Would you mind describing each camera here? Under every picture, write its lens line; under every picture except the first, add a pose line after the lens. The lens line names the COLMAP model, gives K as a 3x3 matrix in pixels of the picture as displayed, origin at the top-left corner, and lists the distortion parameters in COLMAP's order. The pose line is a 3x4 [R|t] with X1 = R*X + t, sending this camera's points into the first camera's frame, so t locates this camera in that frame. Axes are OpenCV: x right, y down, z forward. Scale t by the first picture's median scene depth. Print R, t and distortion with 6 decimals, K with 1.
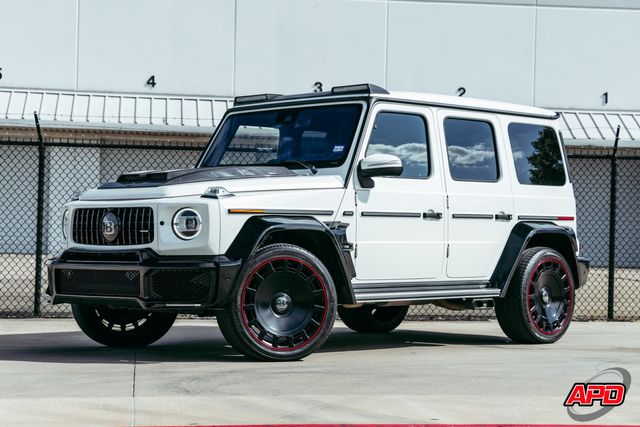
lens RADIAL K [[1273.7, 0, 273.1], [0, 1273.7, 266.2], [0, 0, 1]] dist [0.105769, 0.000000]
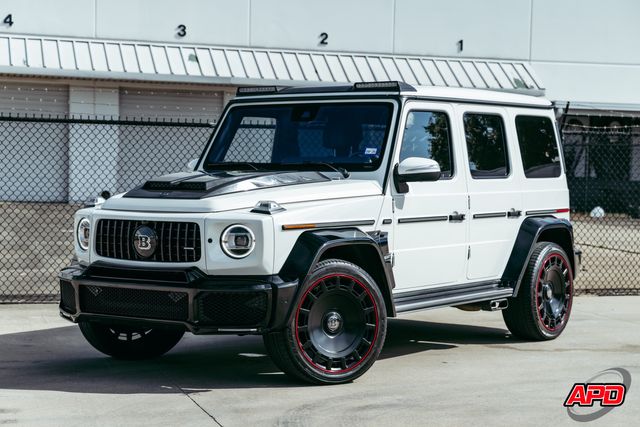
lens RADIAL K [[1252.7, 0, 283.2], [0, 1252.7, 269.2], [0, 0, 1]] dist [0.107208, 0.000000]
pose [[0.990021, -0.011594, 0.140443, -0.140381], [0.003616, 0.998372, 0.056930, -0.055858], [-0.140875, -0.055854, 0.988451, 0.079198]]
